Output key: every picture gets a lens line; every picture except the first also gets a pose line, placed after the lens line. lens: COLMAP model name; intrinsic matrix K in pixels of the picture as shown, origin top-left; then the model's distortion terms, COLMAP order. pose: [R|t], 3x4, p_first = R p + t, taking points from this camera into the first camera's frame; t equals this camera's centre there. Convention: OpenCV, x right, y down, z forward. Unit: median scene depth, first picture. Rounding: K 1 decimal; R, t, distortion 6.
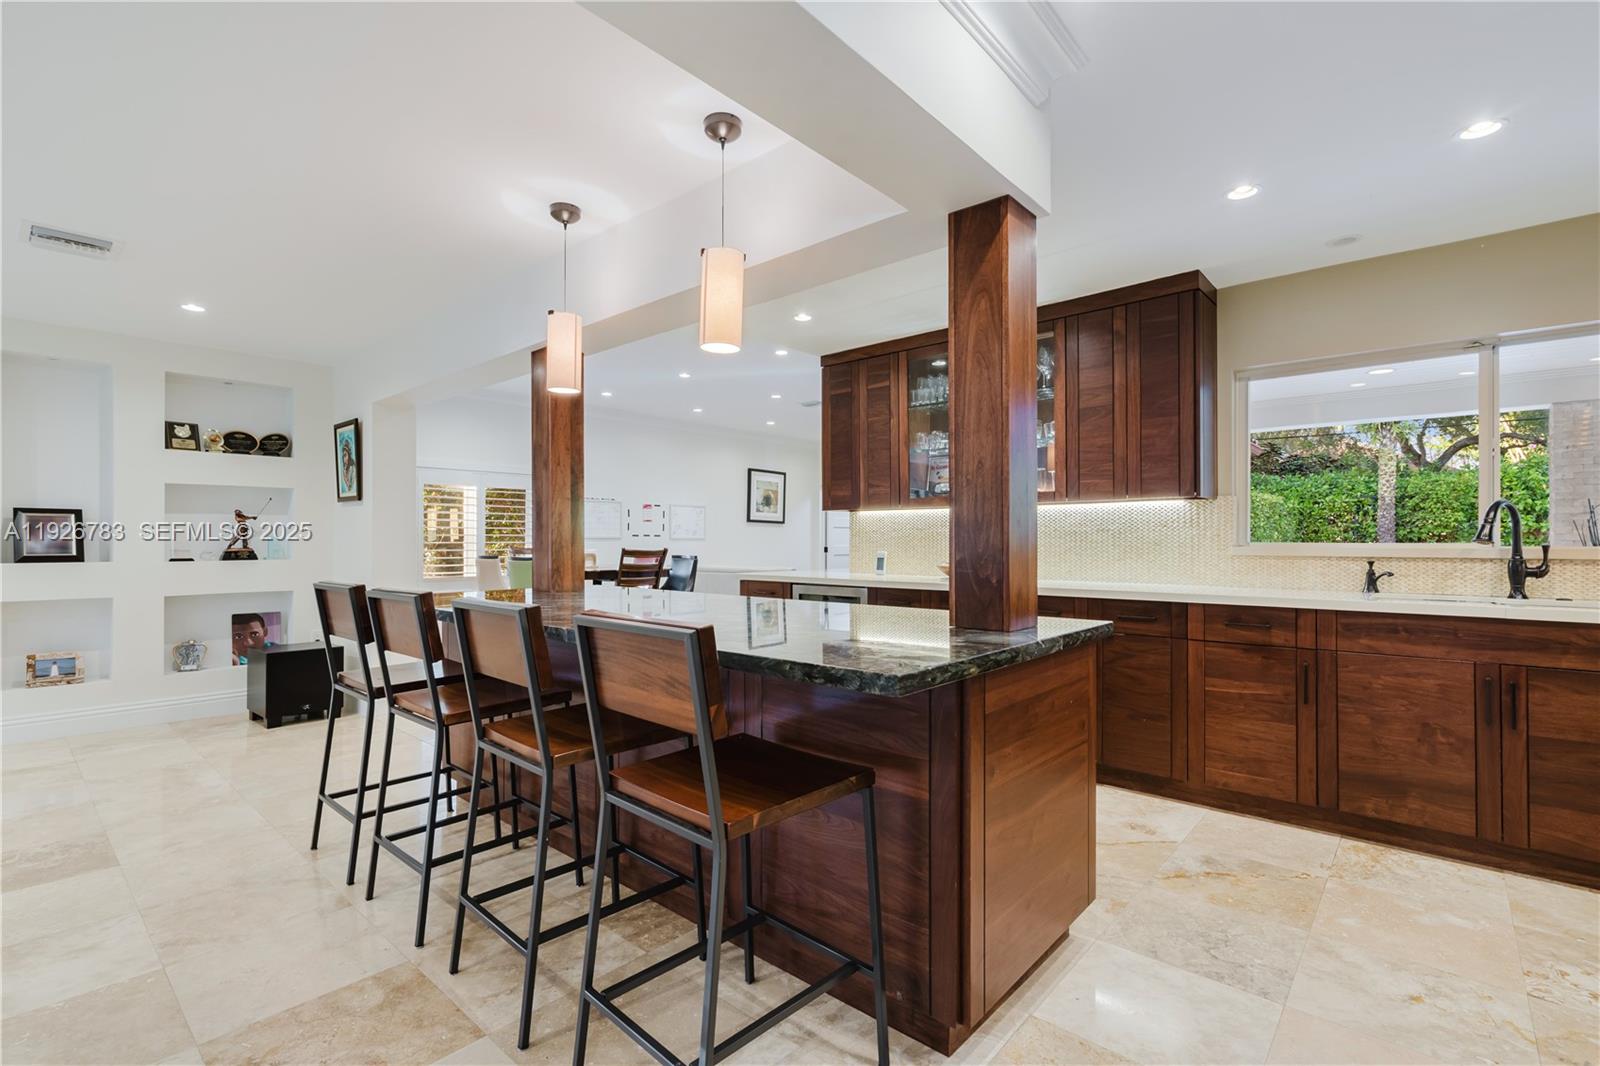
lens RADIAL K [[726.6, 0, 797.2], [0, 726.6, 539.1], [0, 0, 1]] dist [-0.006387, 0.002526]
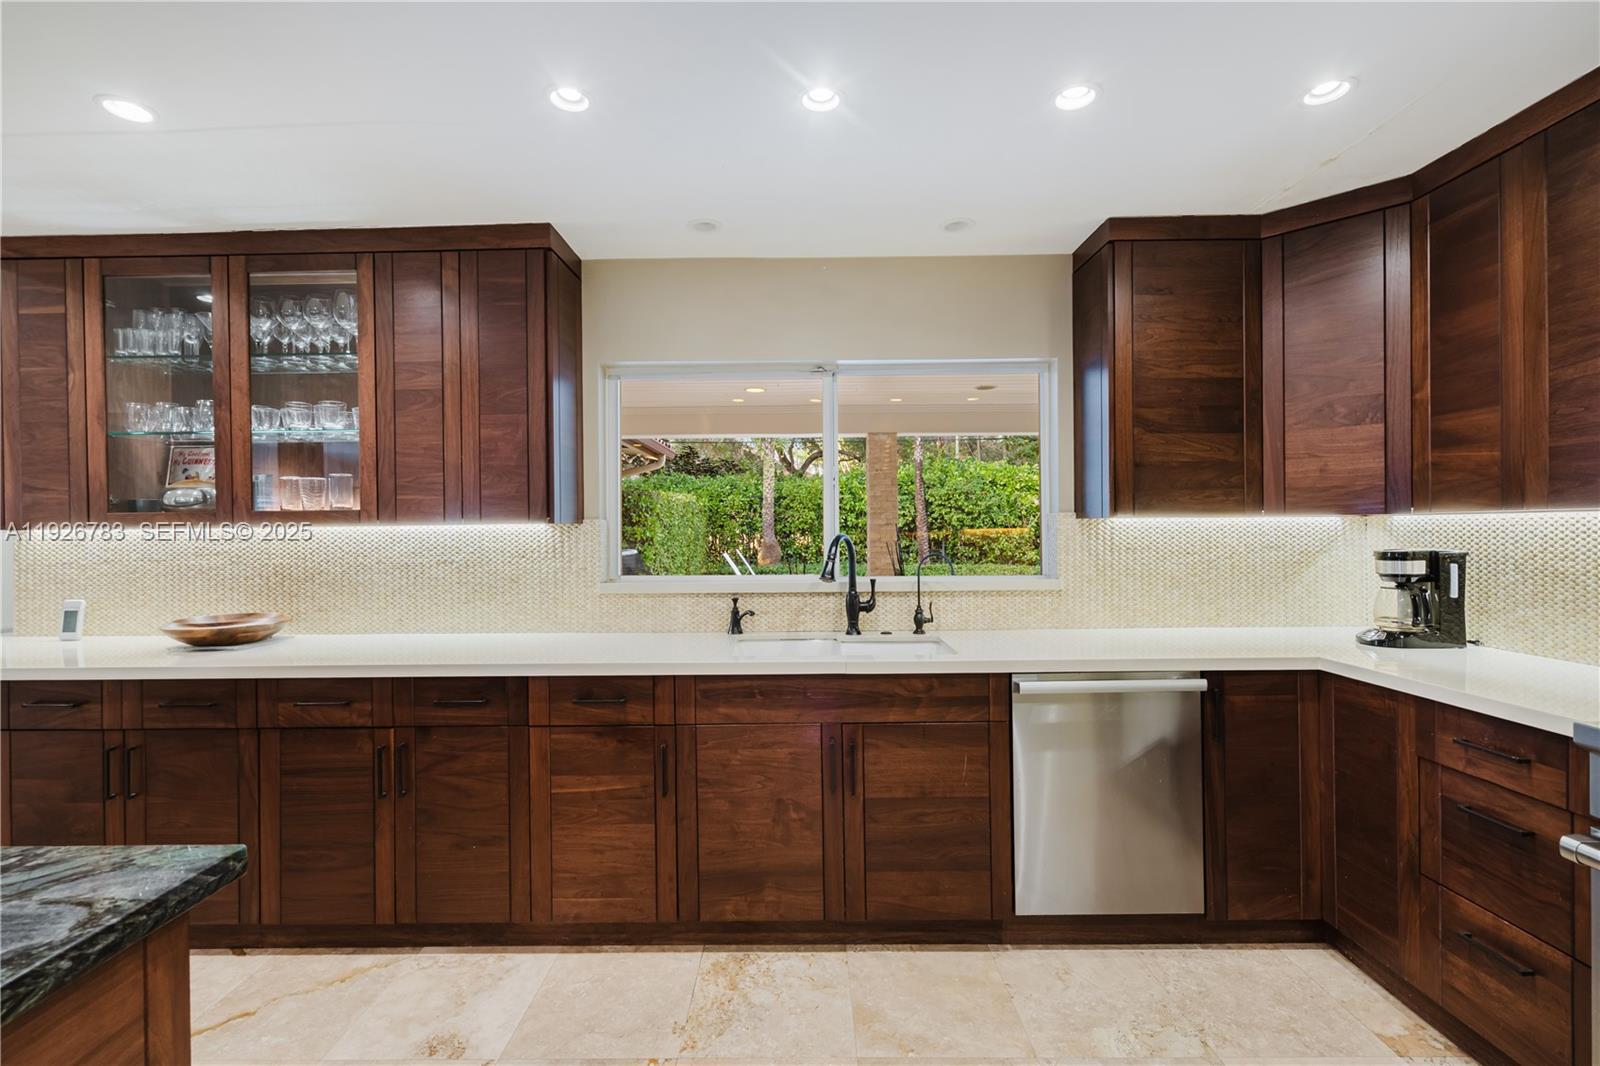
lens RADIAL K [[726.6, 0, 796.0], [0, 726.6, 528.7], [0, 0, 1]] dist [-0.006387, 0.002526]
pose [[0.754793, -0.008763, 0.655904, 0.236391], [0.007609, 0.999960, 0.004604, -0.052370], [-0.655919, 0.001516, 0.754830, 0.248615]]
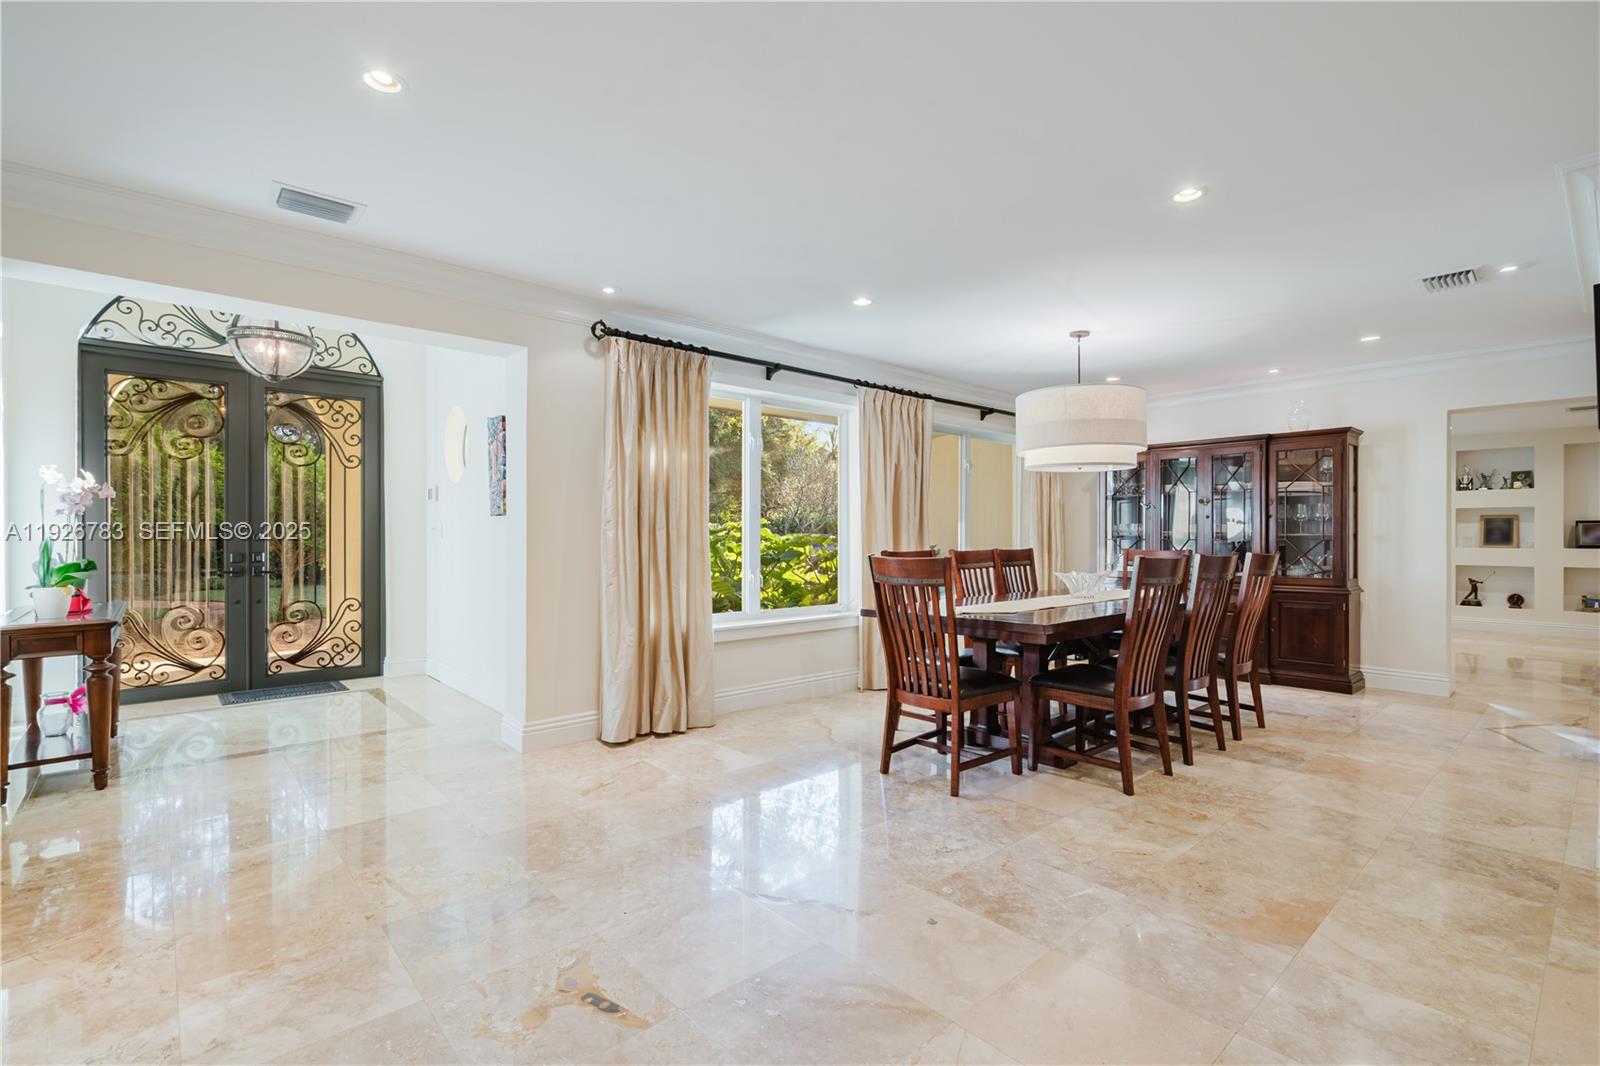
lens RADIAL K [[726.6, 0, 801.6], [0, 726.6, 536.4], [0, 0, 1]] dist [-0.006387, 0.002526]
pose [[-0.145636, 0.004014, -0.989330, 1.404566], [0.002777, 0.999989, 0.003648, -0.015873], [0.989334, -0.002216, -0.145645, -0.961867]]
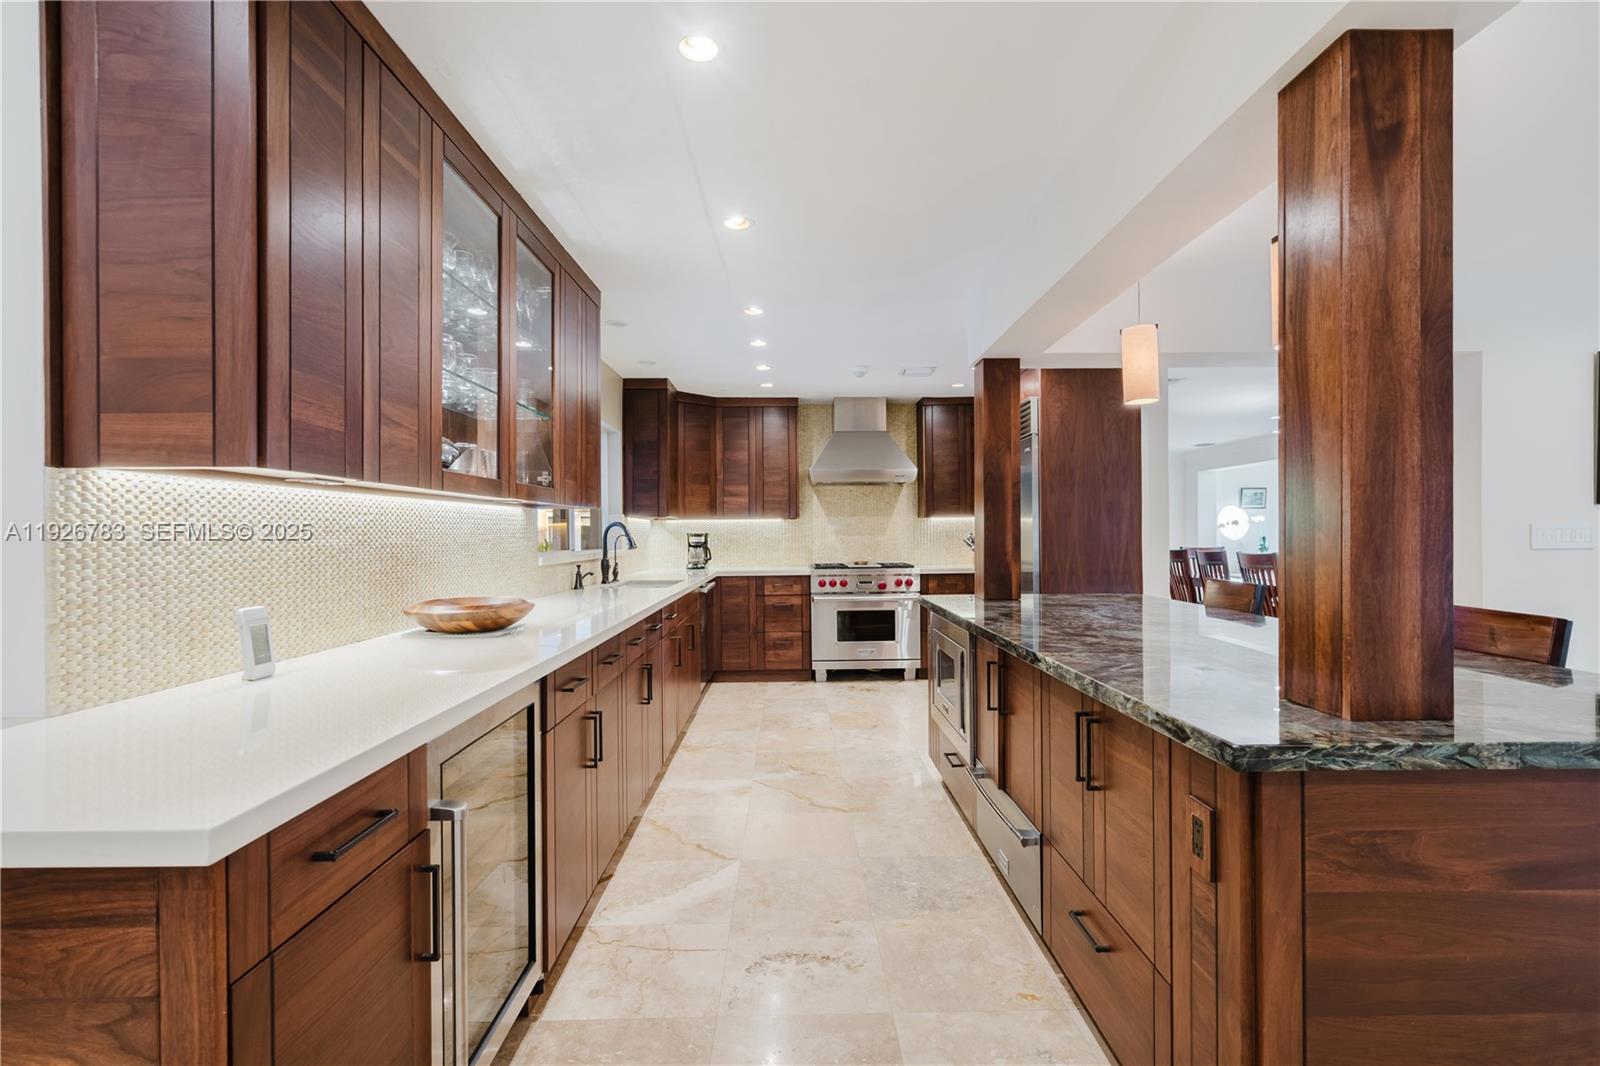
lens RADIAL K [[726.6, 0, 799.8], [0, 726.6, 531.2], [0, 0, 1]] dist [-0.006387, 0.002526]
pose [[-0.671566, 0.007462, 0.740907, -0.397324], [0.006092, 0.999971, -0.004550, -0.019678], [-0.740920, 0.001458, -0.671592, 1.417122]]
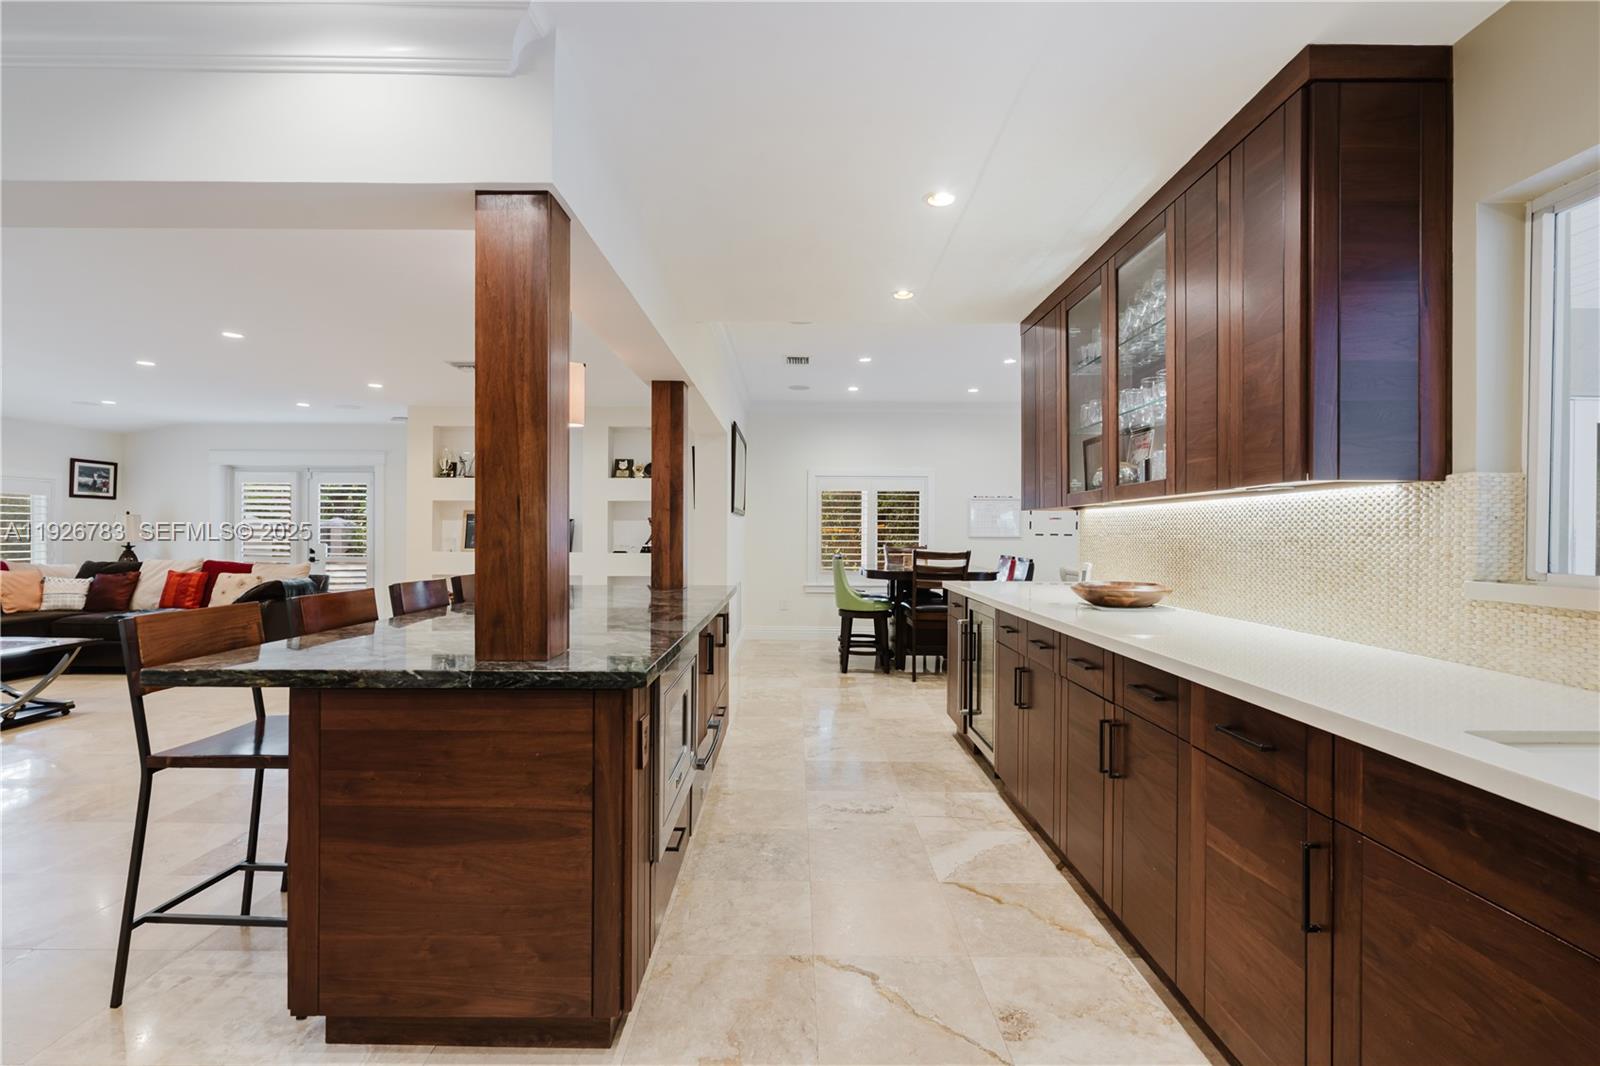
lens RADIAL K [[726.6, 0, 798.4], [0, 726.6, 532.2], [0, 0, 1]] dist [-0.006387, 0.002526]
pose [[0.667568, 0.003708, -0.744539, 0.662483], [-0.003712, 0.999992, 0.001652, -0.020601], [0.744539, 0.001661, 0.667576, 0.360720]]
